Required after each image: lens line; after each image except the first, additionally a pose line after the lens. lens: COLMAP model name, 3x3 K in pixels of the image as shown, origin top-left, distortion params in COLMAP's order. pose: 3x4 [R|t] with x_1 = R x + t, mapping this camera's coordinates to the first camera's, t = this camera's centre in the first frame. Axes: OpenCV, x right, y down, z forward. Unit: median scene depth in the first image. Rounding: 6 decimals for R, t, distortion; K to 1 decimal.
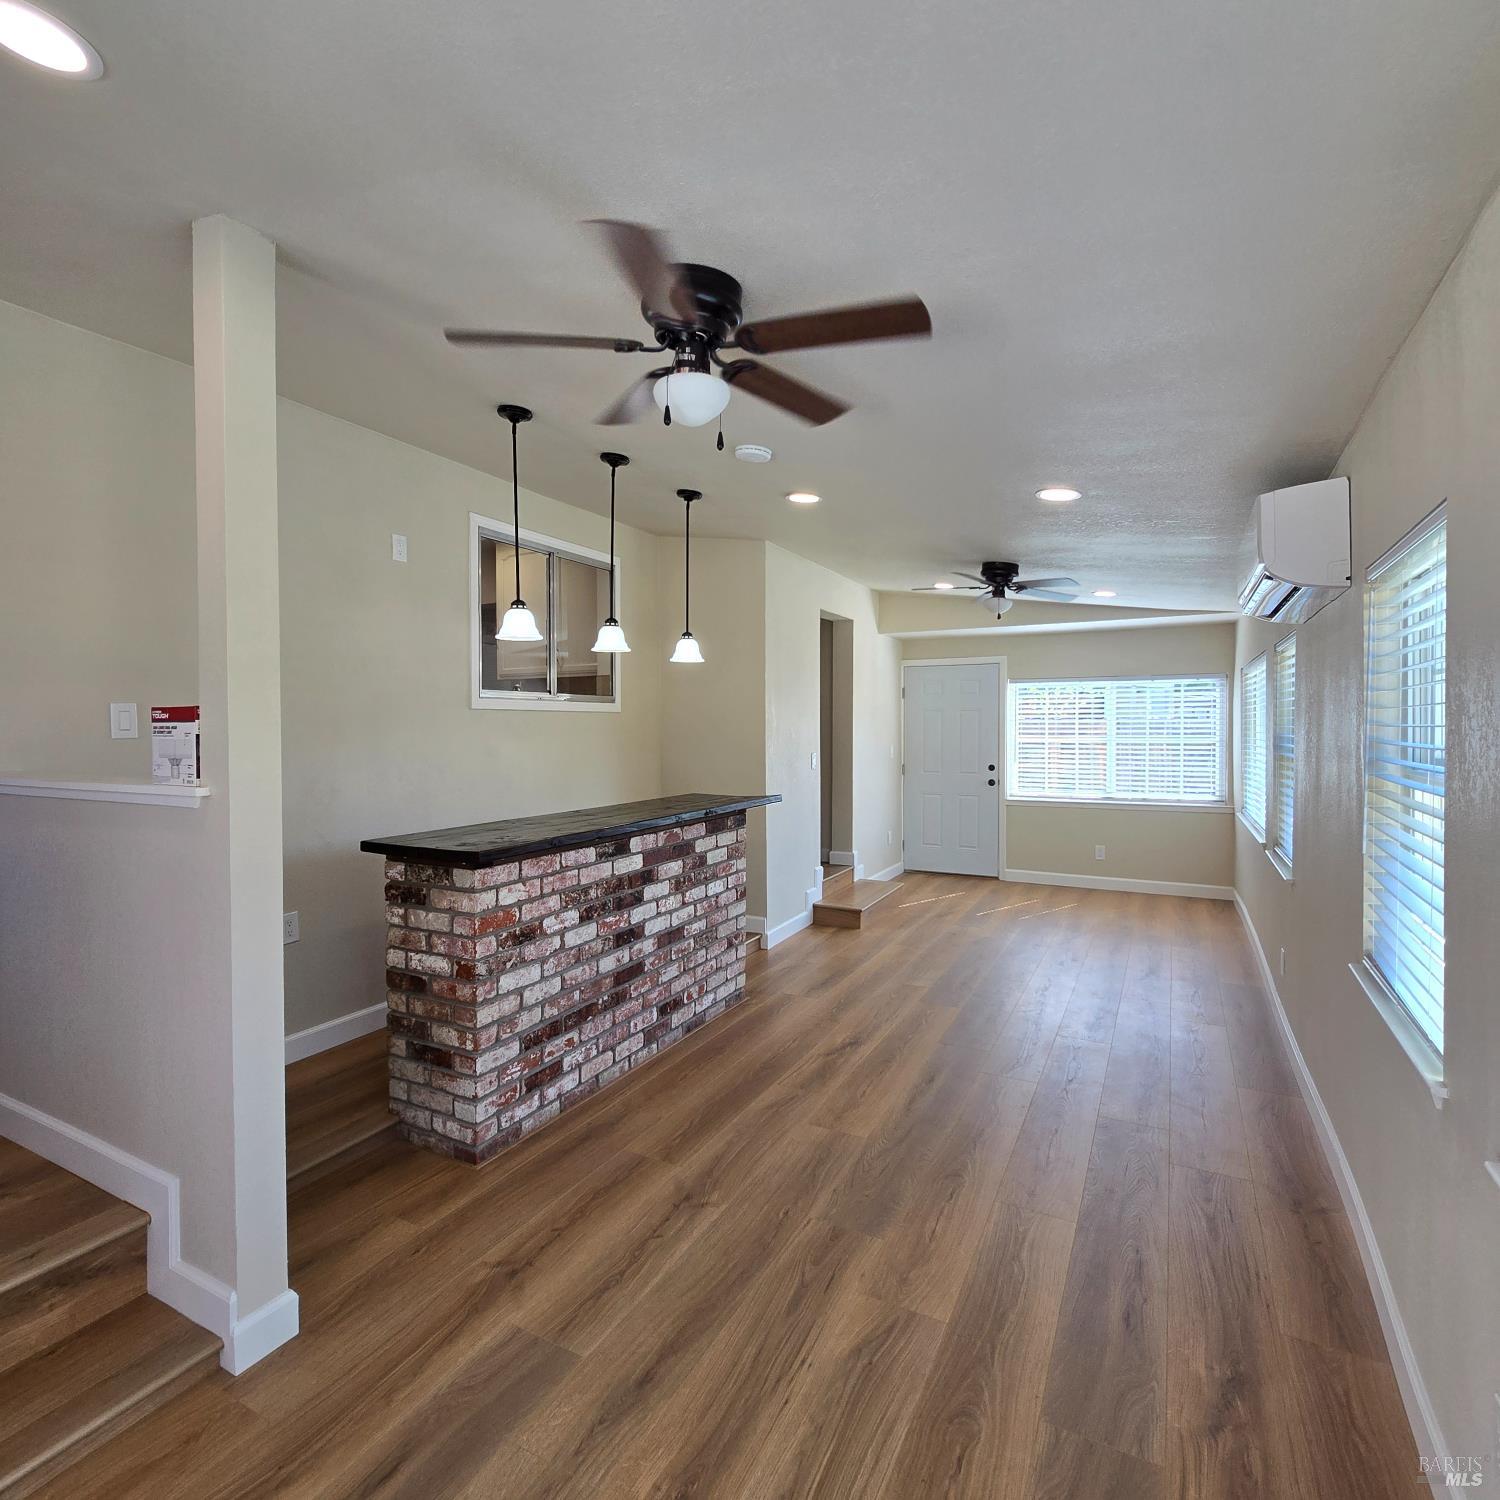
lens RADIAL K [[822.7, 0, 745.4], [0, 822.7, 739.6], [0, 0, 1]] dist [0.000254, 0.000291]
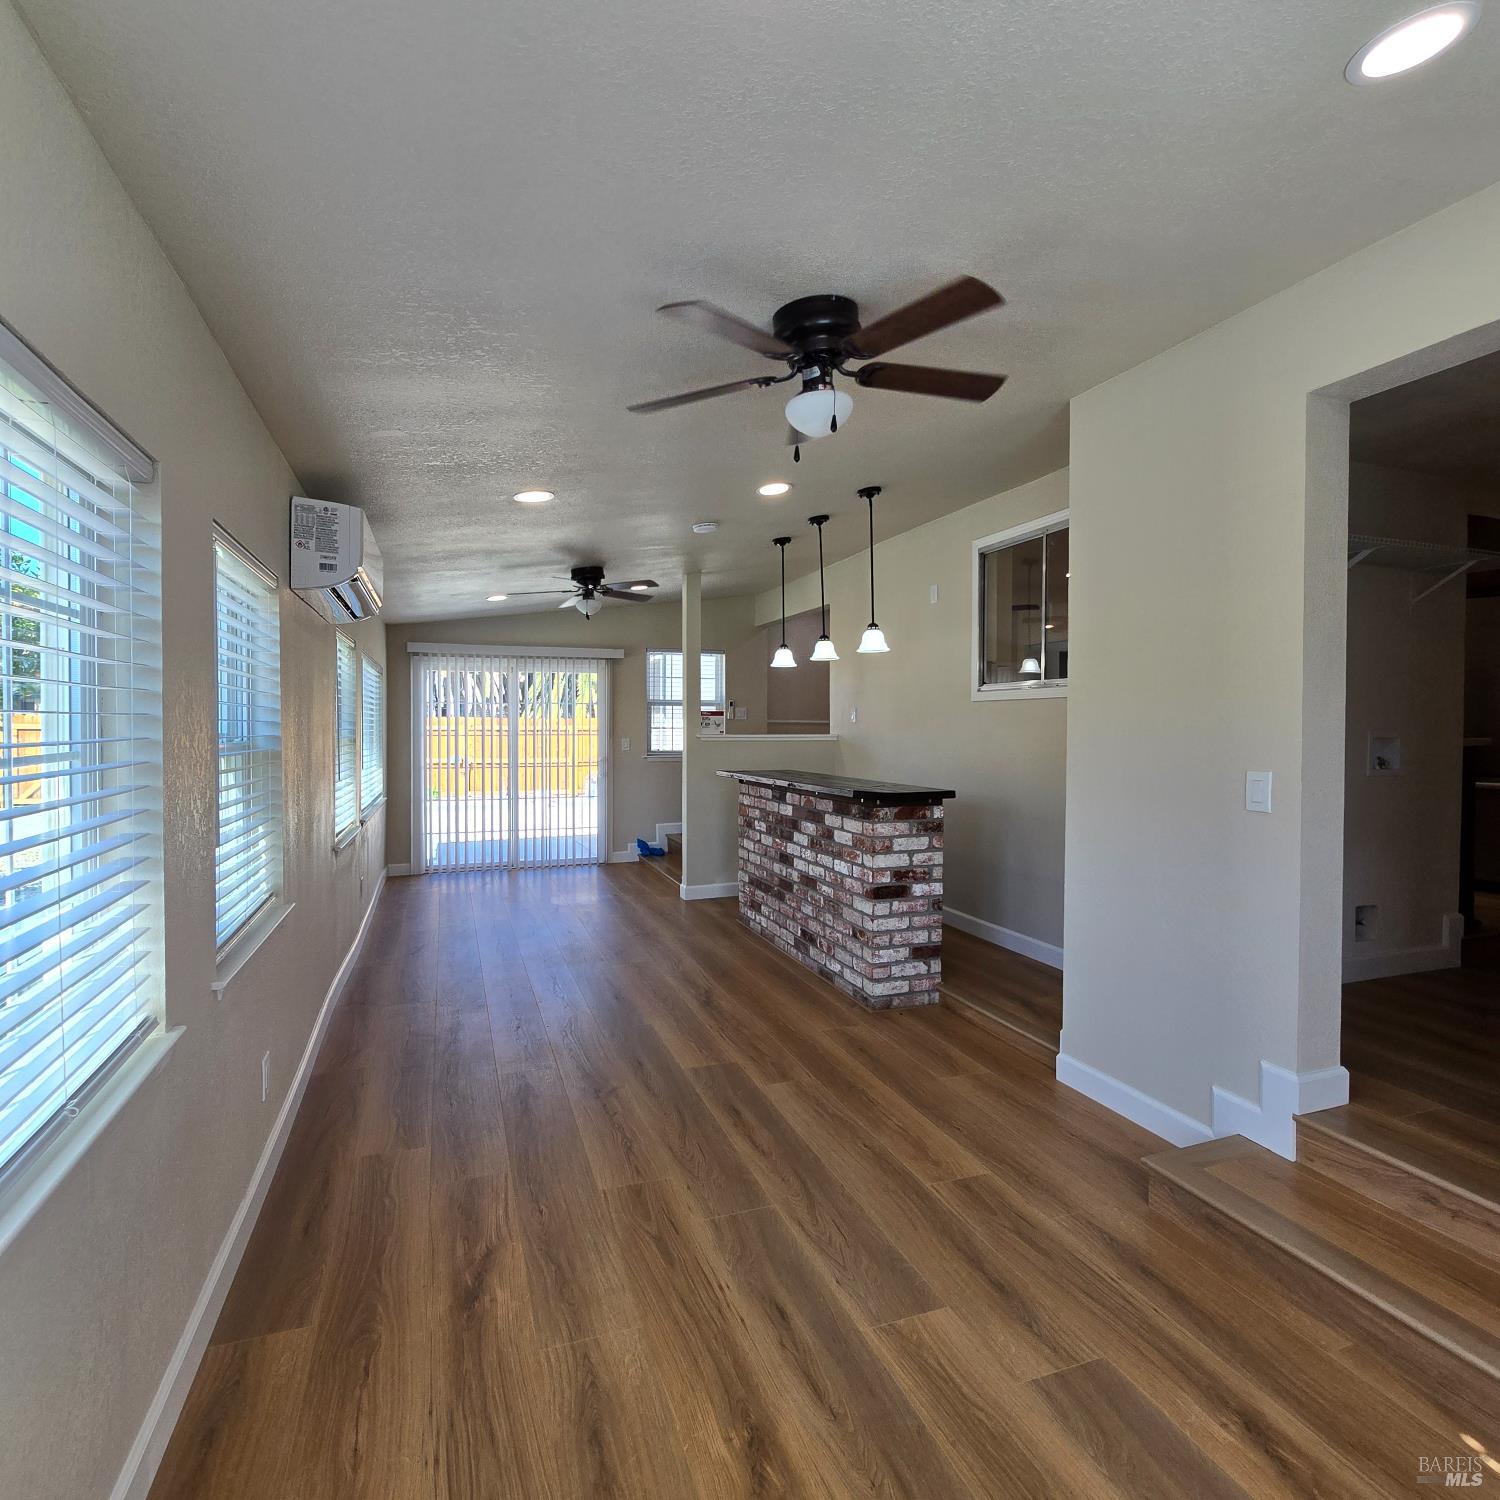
lens RADIAL K [[822.7, 0, 745.4], [0, 822.7, 739.6], [0, 0, 1]] dist [0.000254, 0.000291]
pose [[-0.670661, 0.015074, -0.741611, 0.905416], [-0.013088, 0.999397, 0.032149, -0.016599], [0.741649, 0.031267, -0.670059, 1.767000]]
